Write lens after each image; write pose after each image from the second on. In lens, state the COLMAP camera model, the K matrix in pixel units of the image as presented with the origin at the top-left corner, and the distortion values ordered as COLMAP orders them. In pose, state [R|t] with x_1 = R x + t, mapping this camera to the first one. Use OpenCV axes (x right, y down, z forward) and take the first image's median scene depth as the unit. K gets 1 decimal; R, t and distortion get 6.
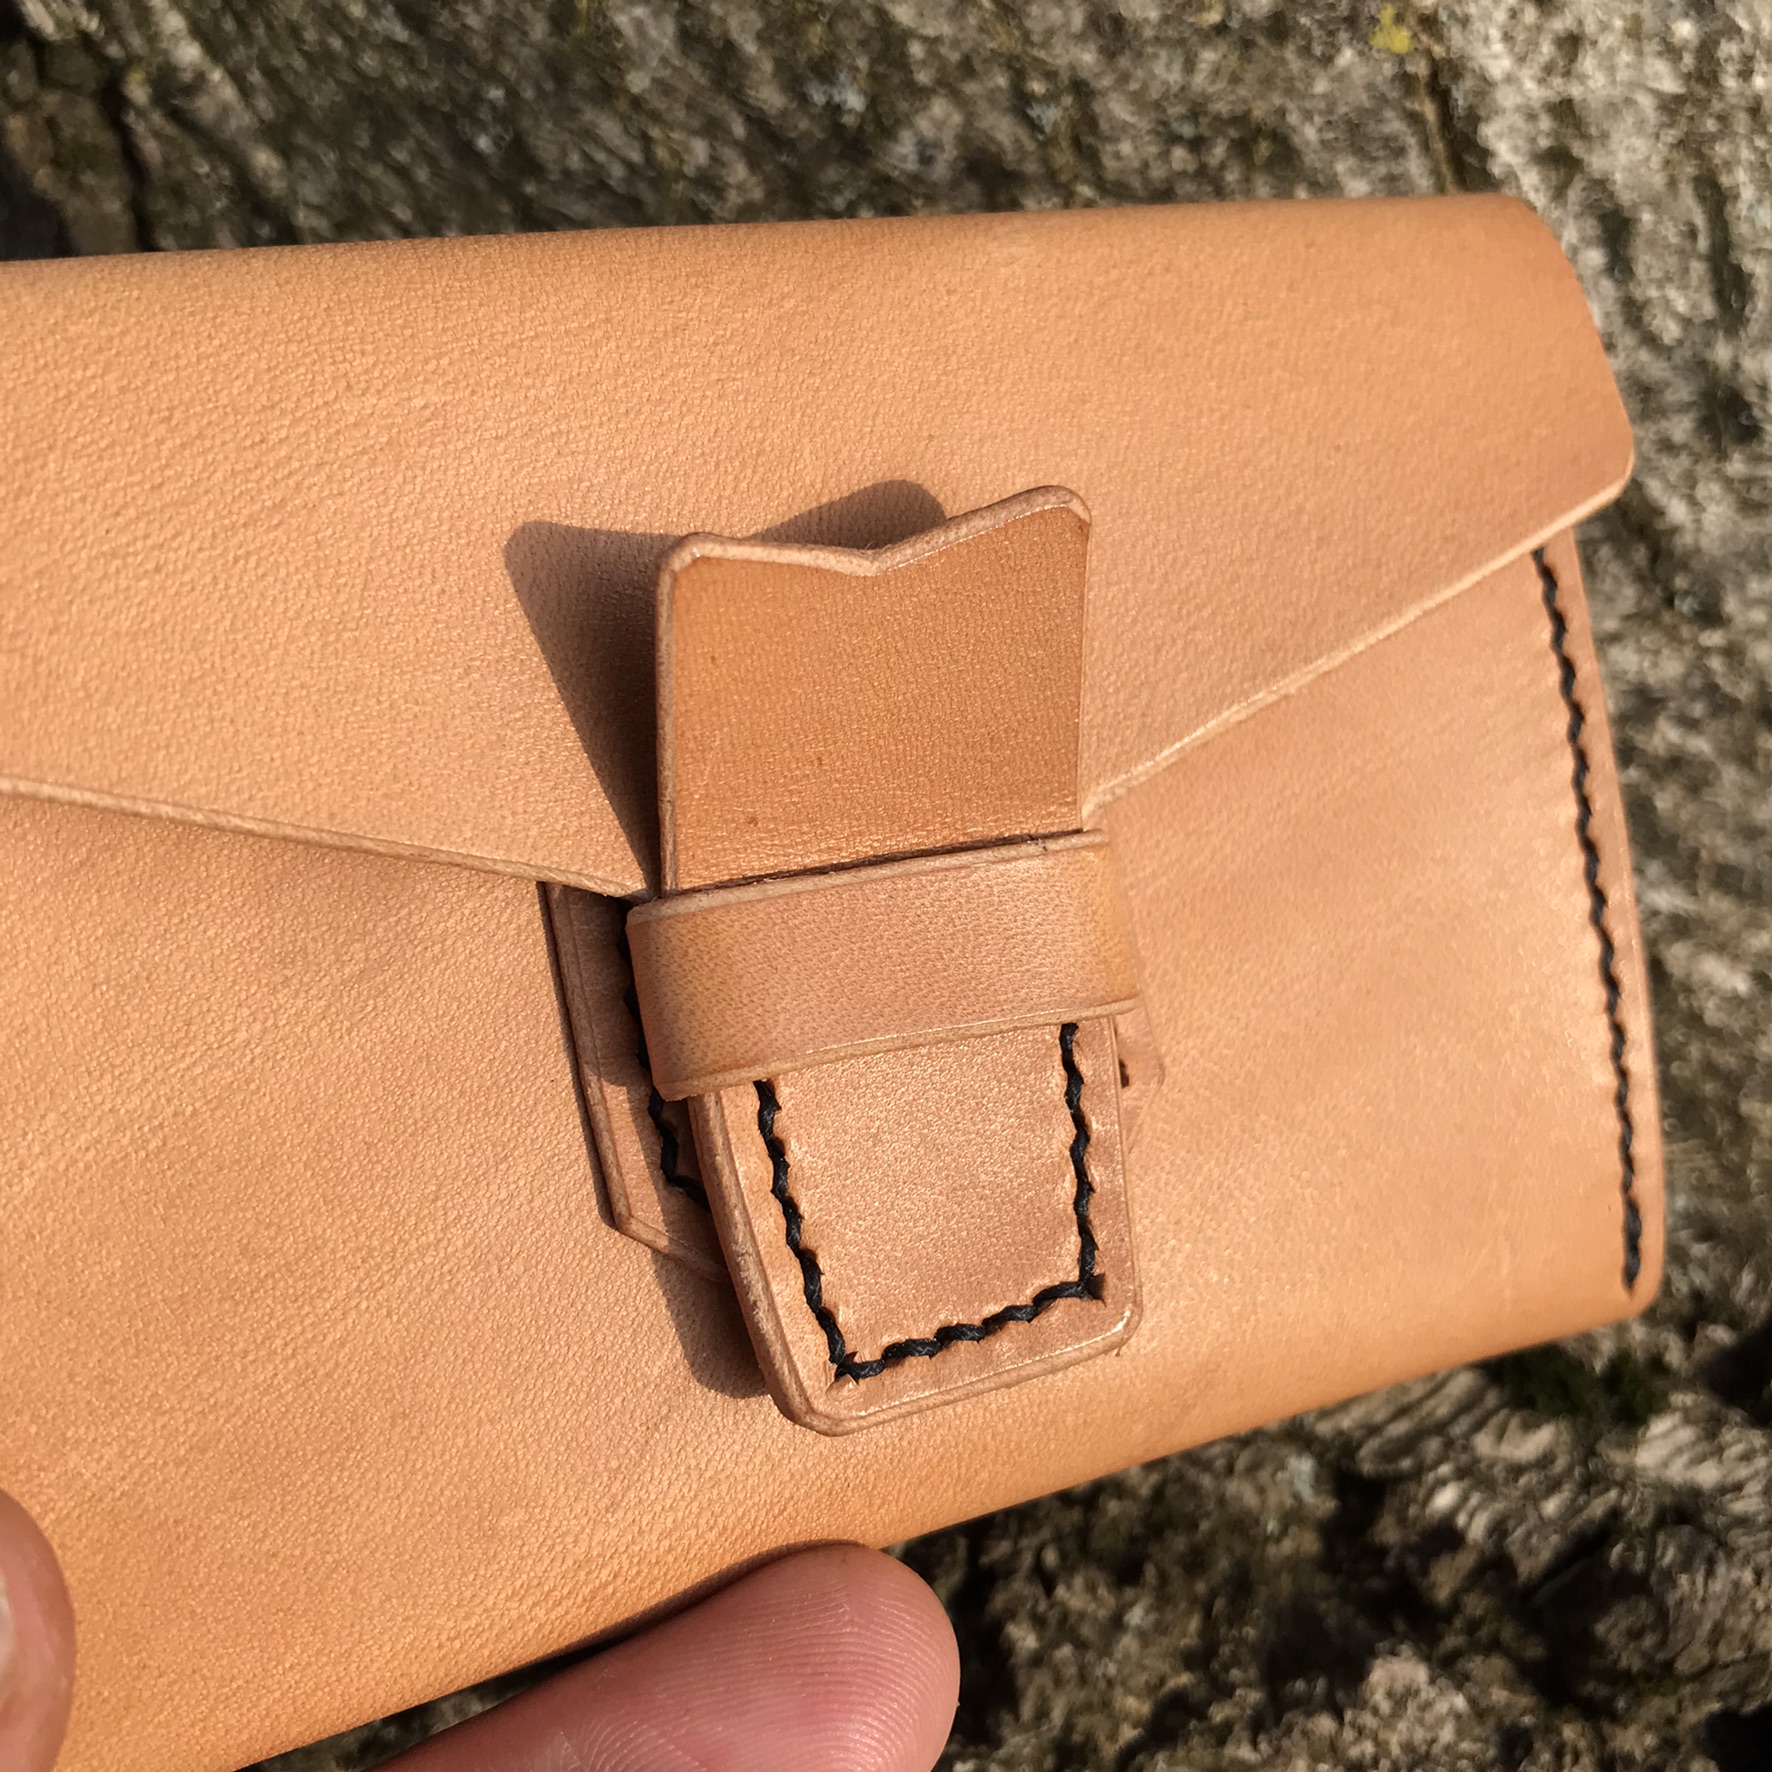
lens RADIAL K [[2041.7, 0, 886.0], [0, 2041.7, 886.0], [0, 0, 1]] dist [-0.114319, 0.212986]
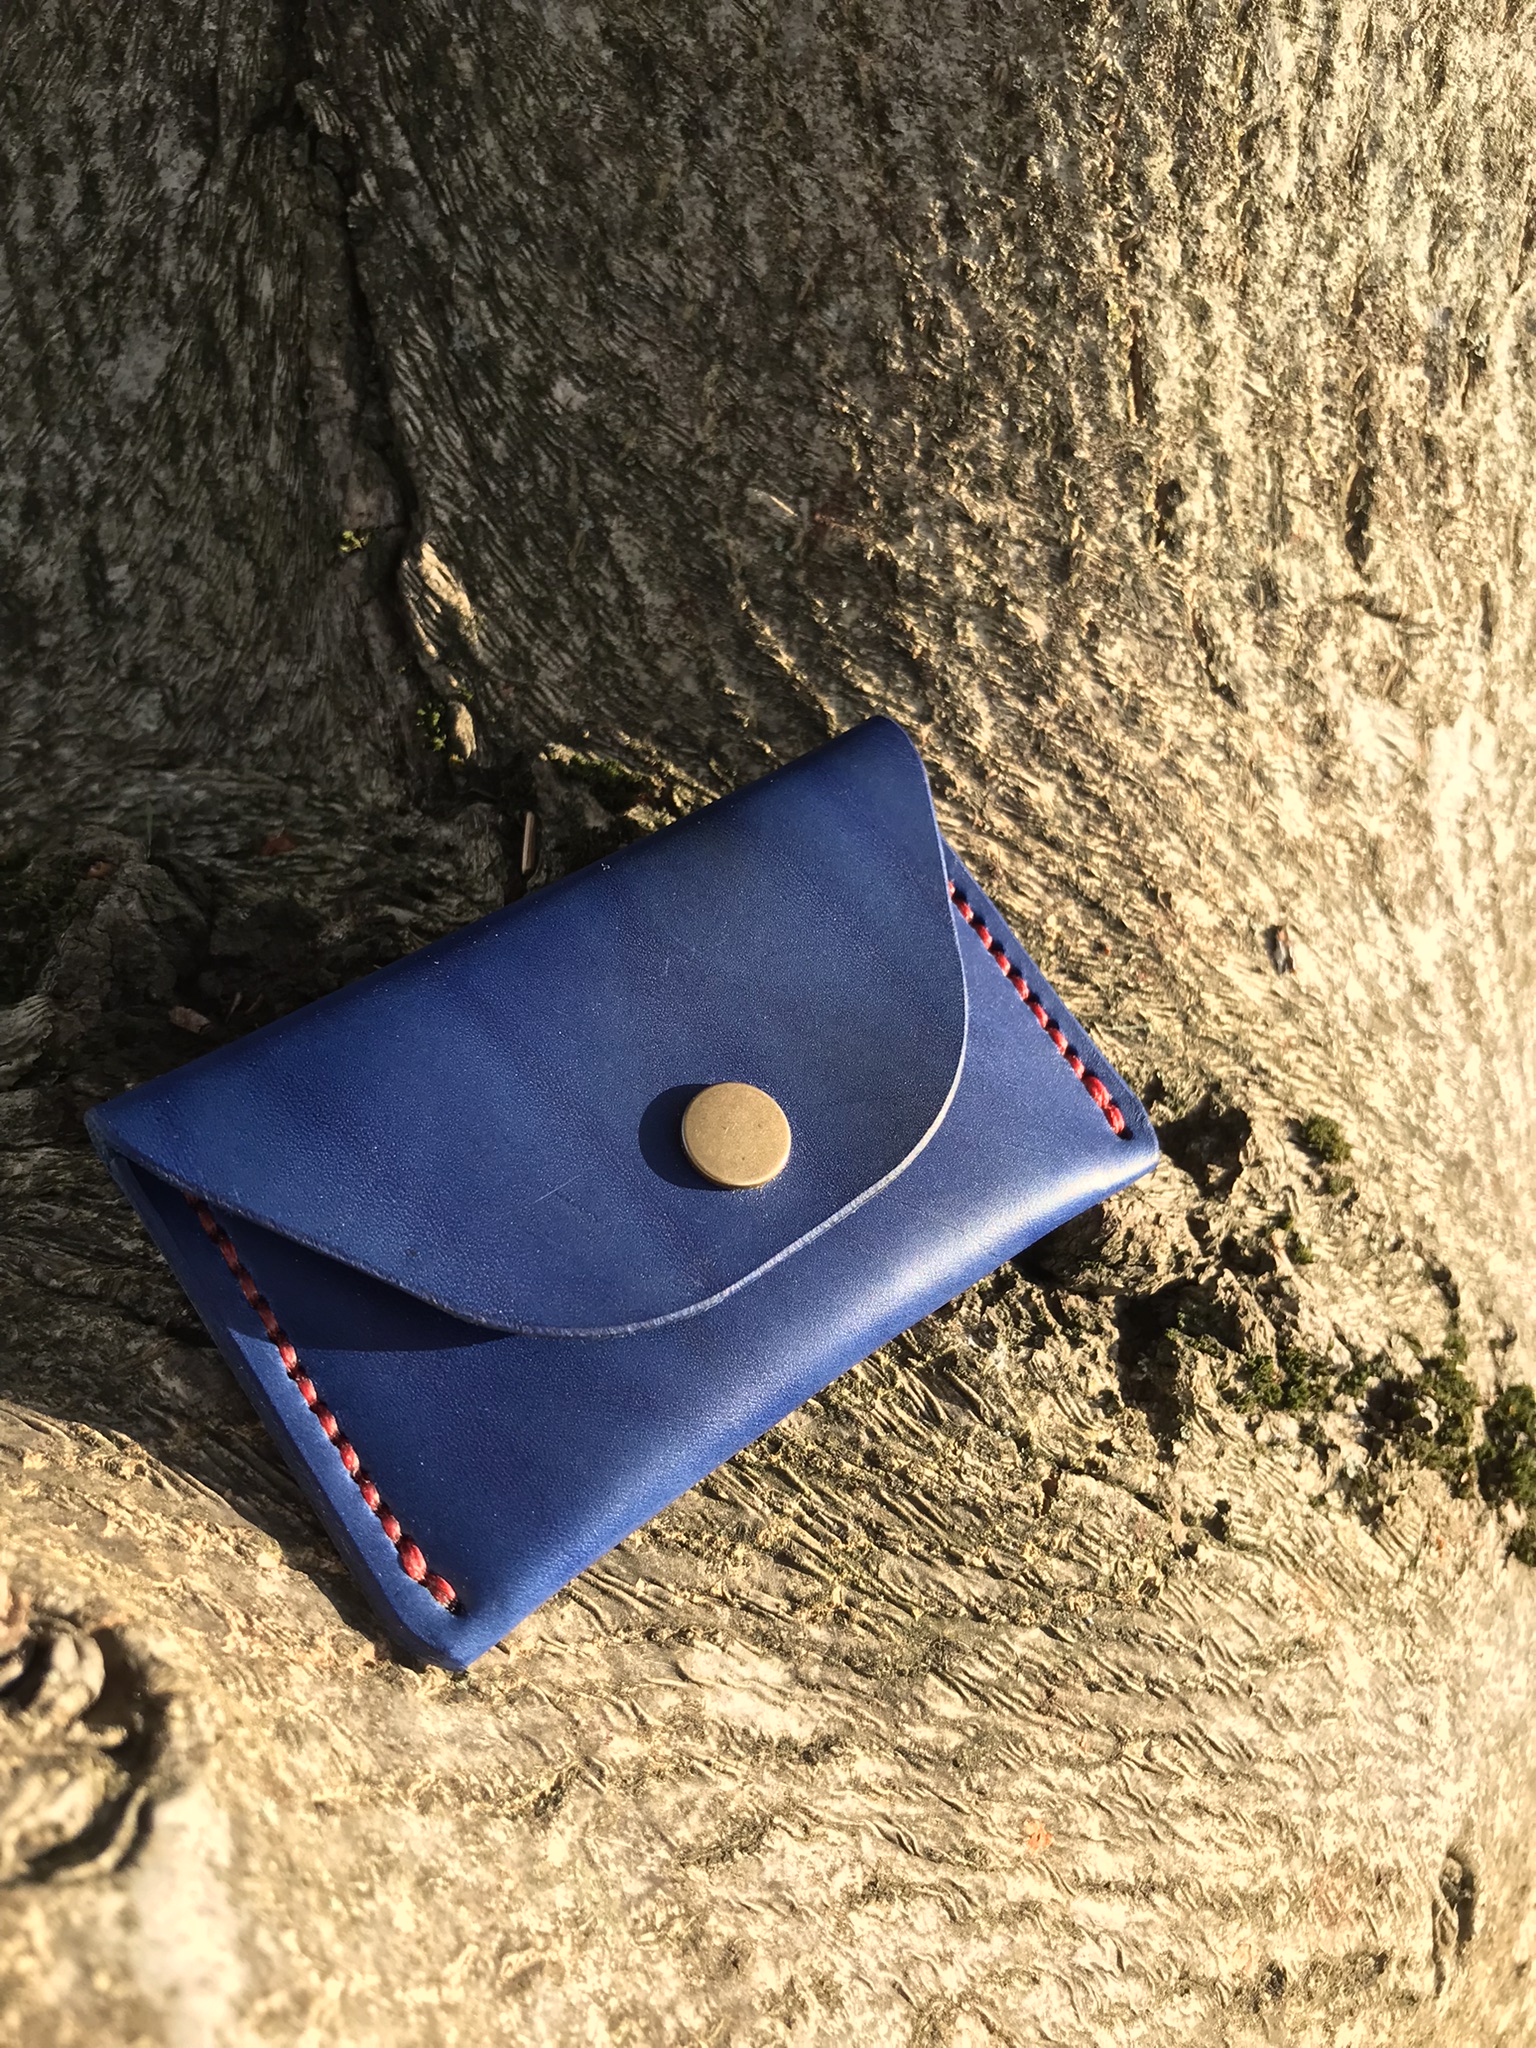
lens RADIAL K [[1726.4, 0, 768.0], [0, 1726.4, 1024.0], [0, 0, 1]] dist [-0.023910, 0.045098]
pose [[0.974190, 0.202656, 0.099424, -0.065705], [-0.193281, 0.976400, -0.096365, 0.375519], [-0.116607, 0.074661, 0.990368, -0.395711]]
